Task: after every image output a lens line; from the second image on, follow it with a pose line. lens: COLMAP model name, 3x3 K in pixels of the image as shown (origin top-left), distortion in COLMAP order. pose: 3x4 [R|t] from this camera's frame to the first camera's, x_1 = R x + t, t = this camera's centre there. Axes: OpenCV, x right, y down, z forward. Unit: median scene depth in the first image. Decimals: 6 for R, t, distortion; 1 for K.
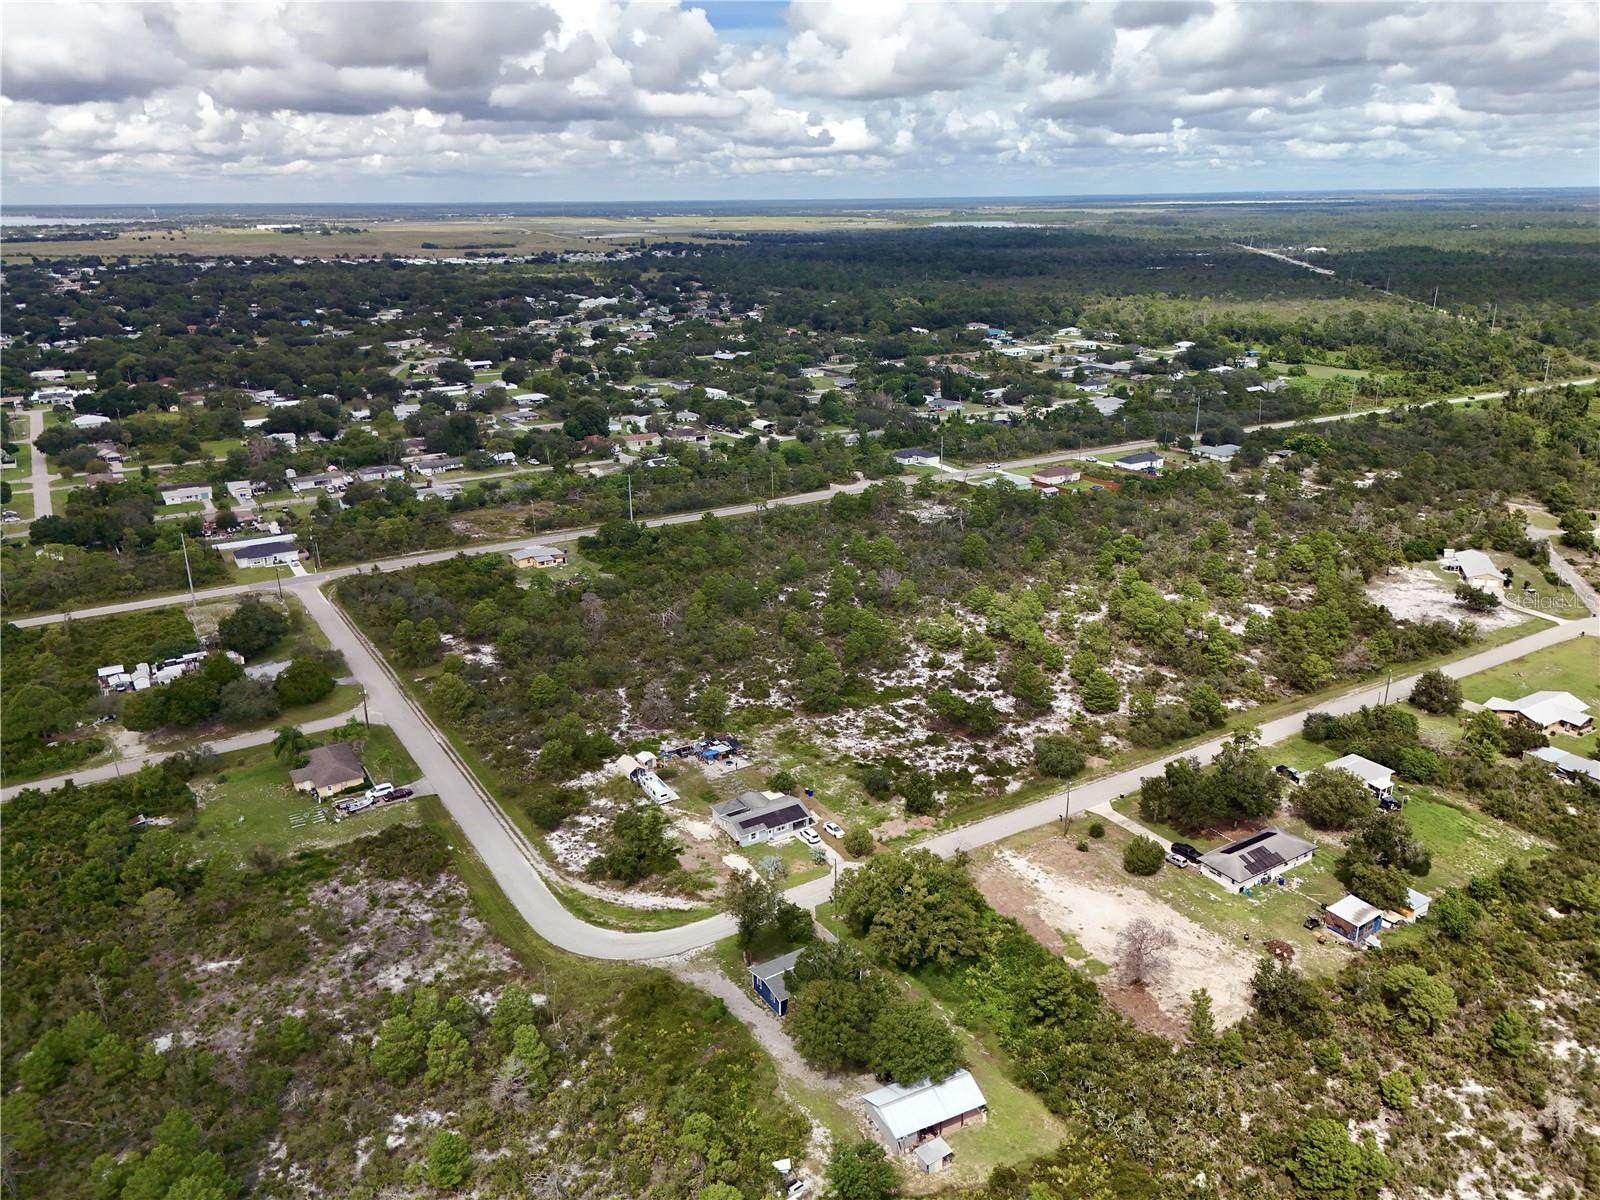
lens RADIAL K [[1176.3, 0, 799.4], [0, 1176.3, 587.2], [0, 0, 1]] dist [0.068963, -0.064889]
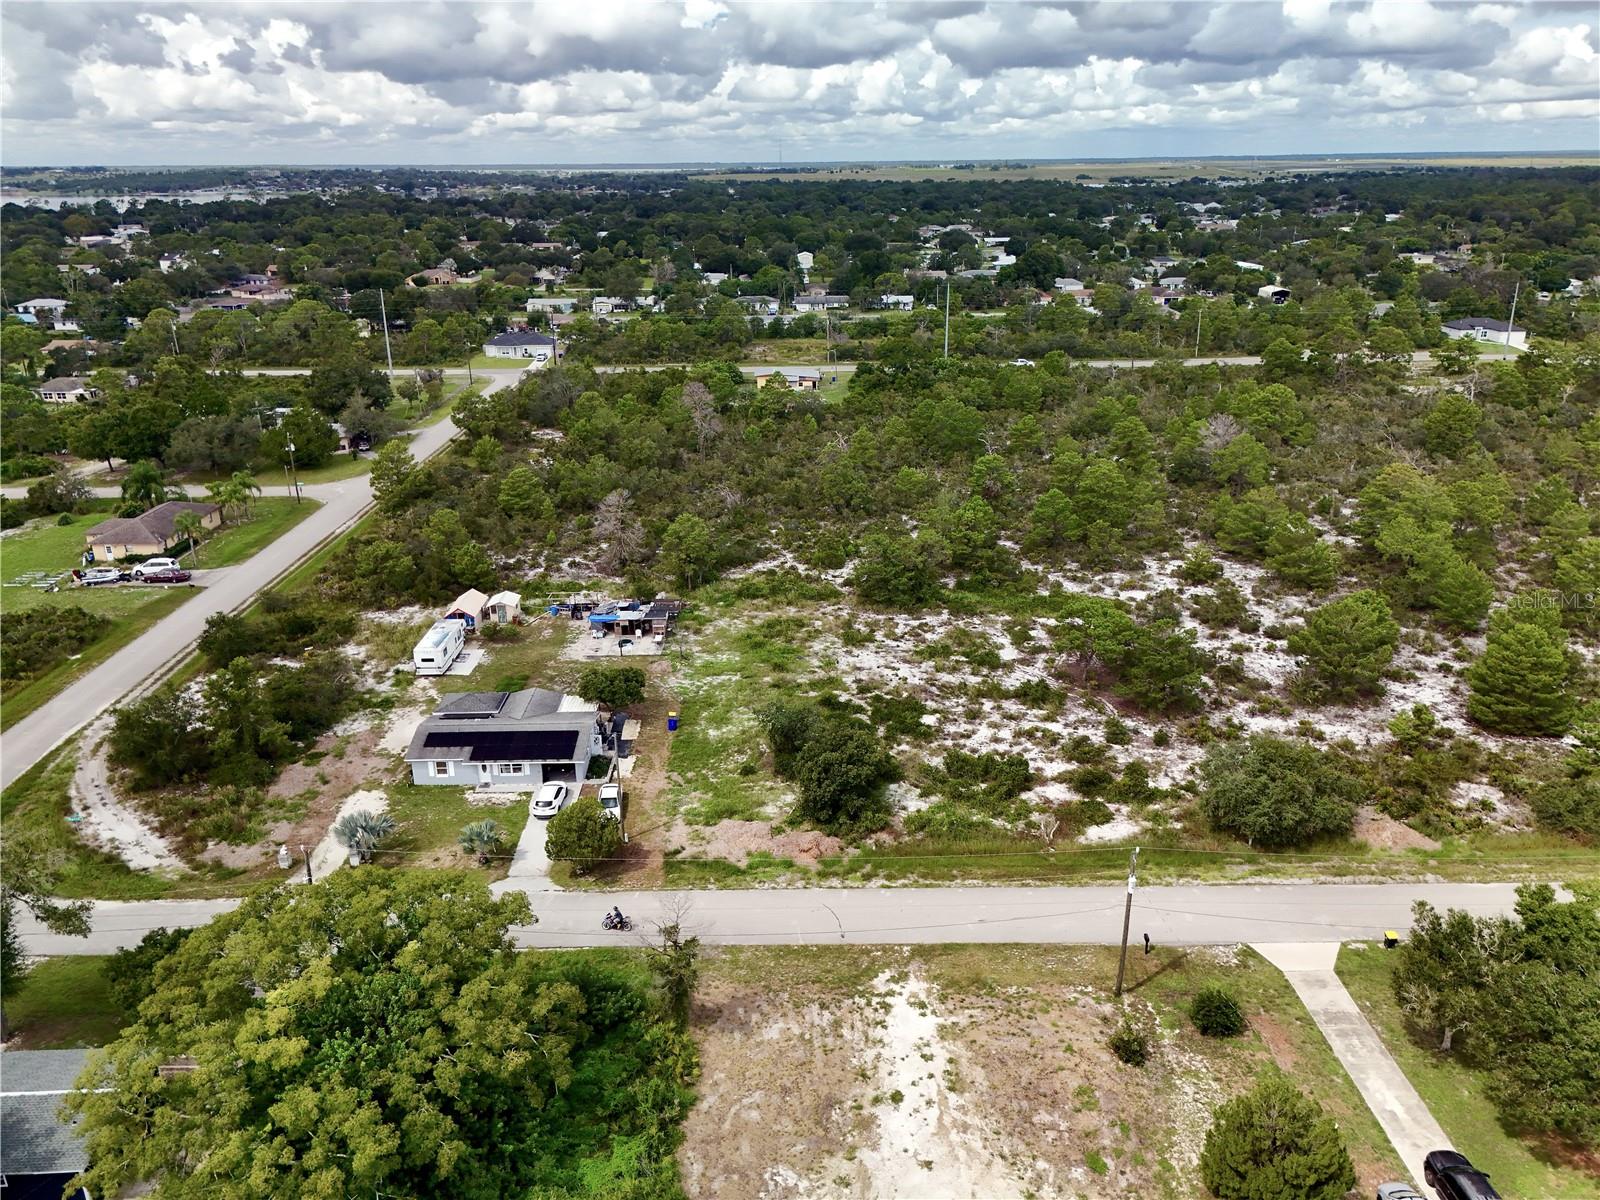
lens RADIAL K [[1176.3, 0, 805.1], [0, 1176.3, 596.9], [0, 0, 1]] dist [0.068963, -0.064889]
pose [[0.856954, 0.182065, -0.482164, 0.249404], [-0.163421, 0.983240, 0.080822, 0.070610], [0.488798, 0.009536, 0.872345, 0.557668]]
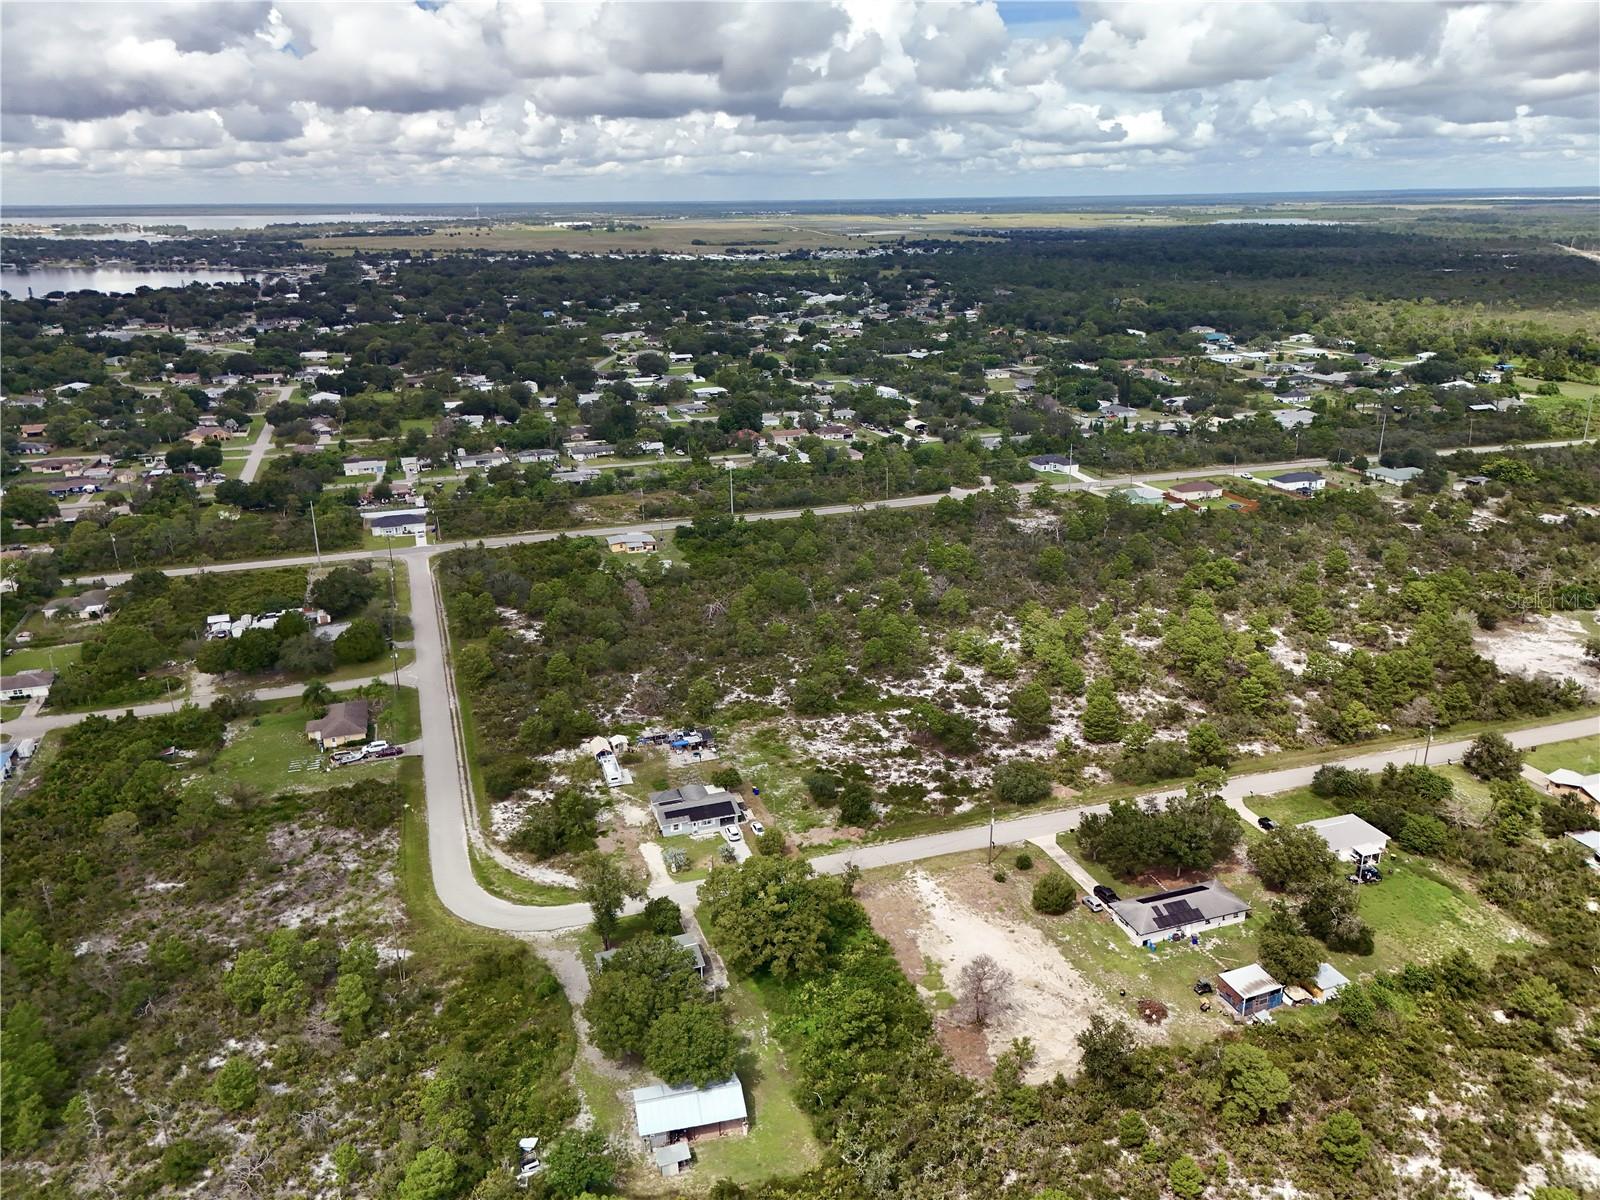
lens RADIAL K [[1176.3, 0, 800.1], [0, 1176.3, 585.7], [0, 0, 1]] dist [0.068963, -0.064889]
pose [[0.974211, 0.070399, -0.214378, 0.226117], [-0.070181, 0.997497, 0.008636, -0.010794], [0.214449, 0.006632, 0.976713, 0.024034]]
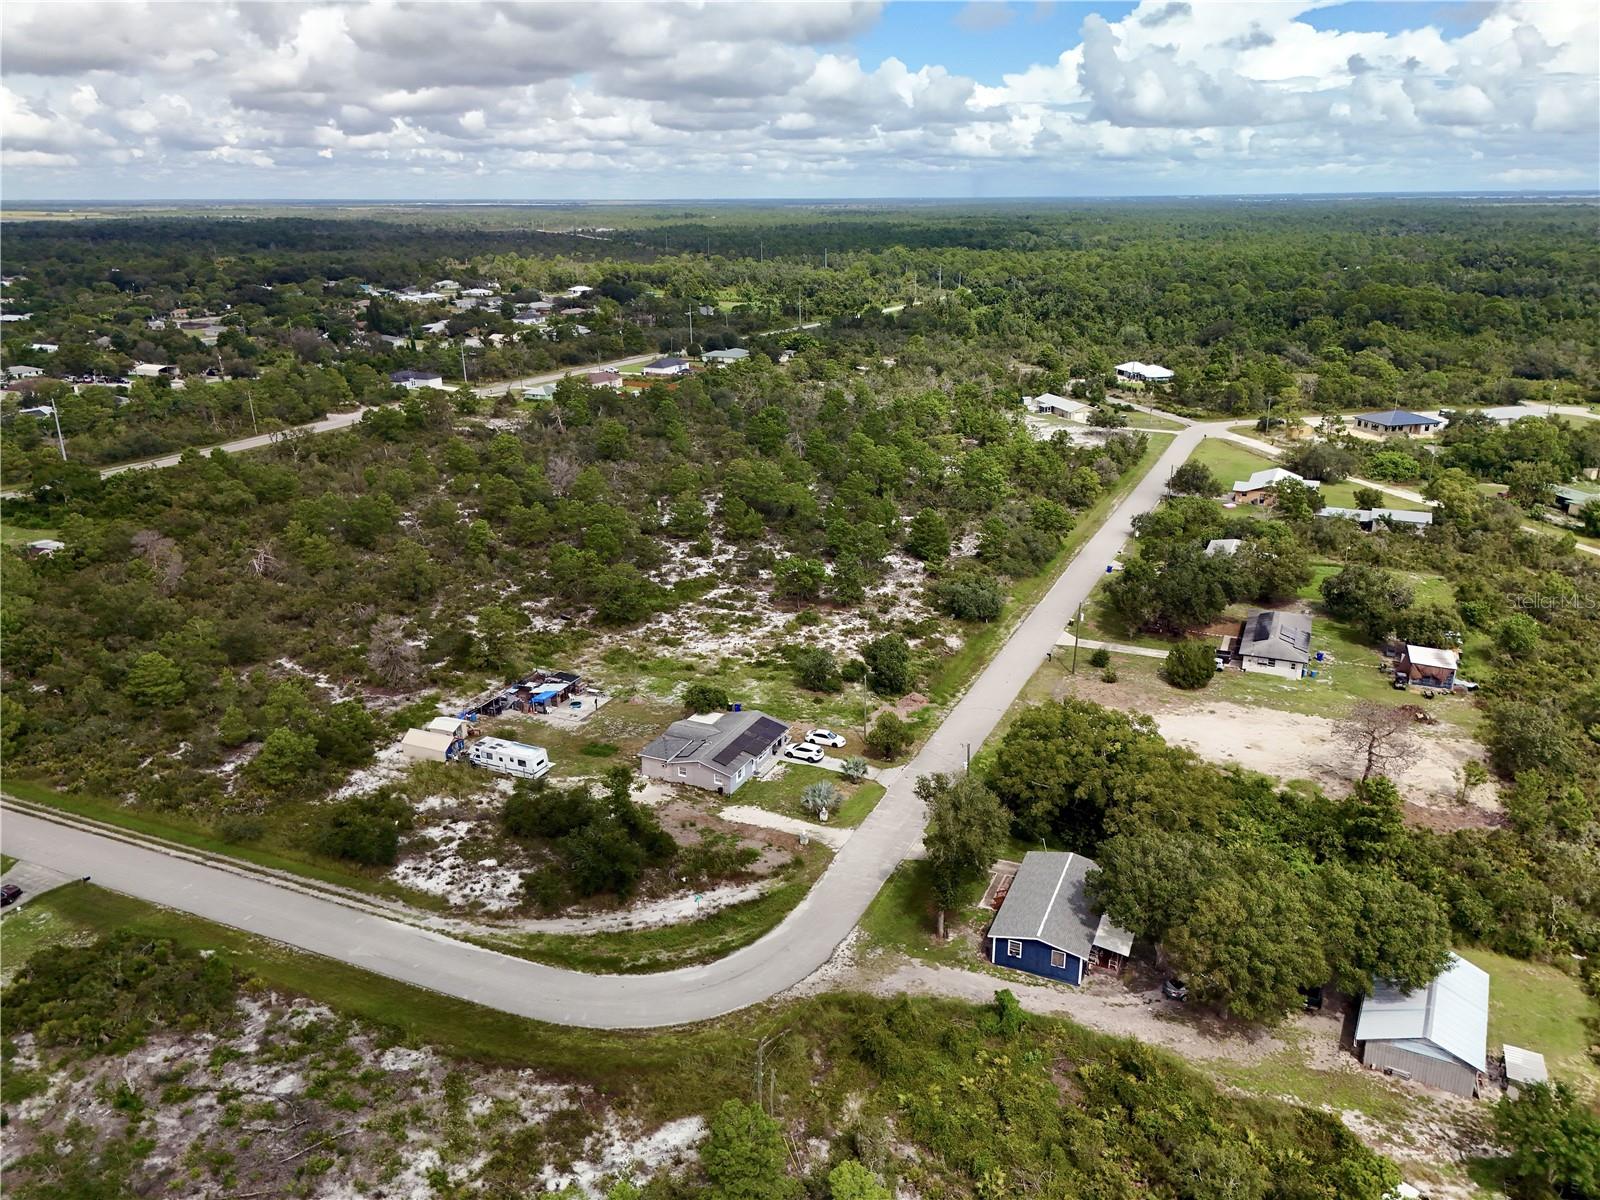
lens RADIAL K [[1176.3, 0, 799.6], [0, 1176.3, 593.8], [0, 0, 1]] dist [0.068963, -0.064889]
pose [[0.830744, -0.172483, 0.529258, -0.276575], [0.173604, 0.983642, 0.048069, 0.077393], [-0.528891, 0.051948, 0.847098, 0.374566]]
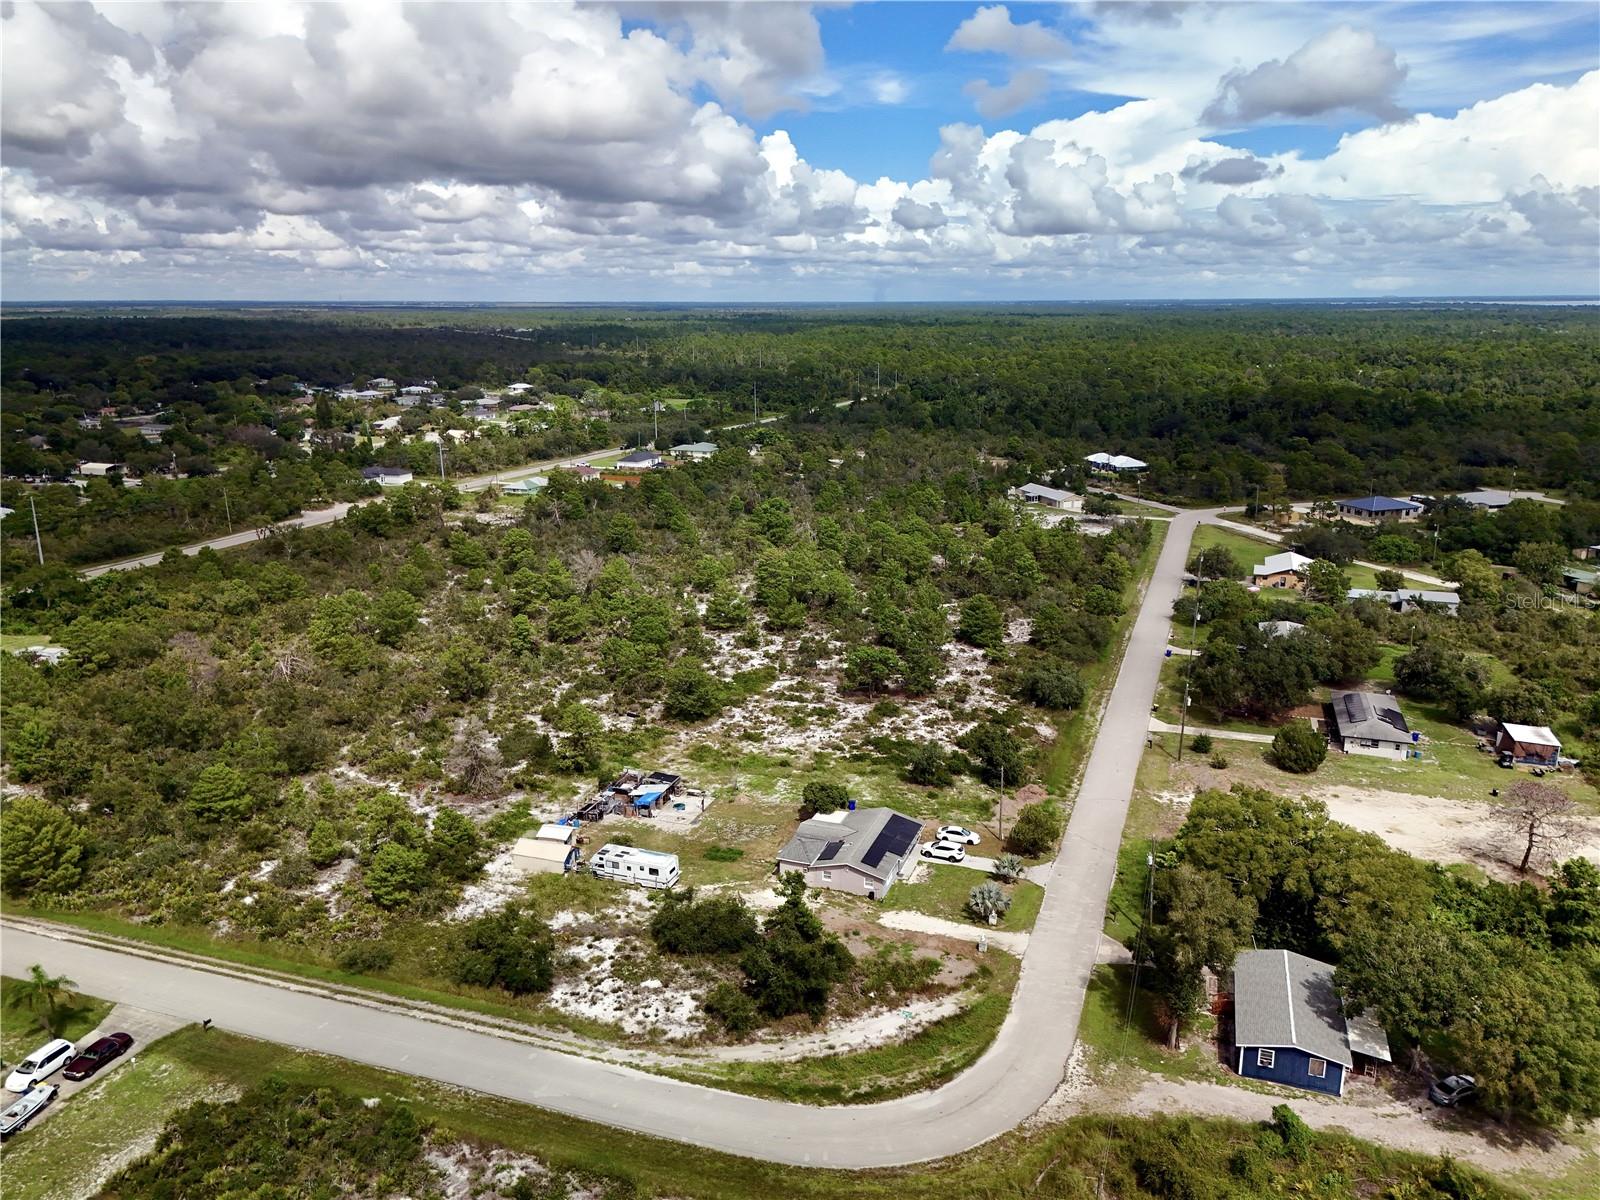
lens RADIAL K [[1176.3, 0, 799.8], [0, 1176.3, 590.7], [0, 0, 1]] dist [0.068963, -0.064889]
pose [[0.784787, -0.141202, 0.603465, -0.346382], [0.191230, 0.981360, -0.019064, 0.061870], [-0.589525, 0.130362, 0.797161, 0.450149]]
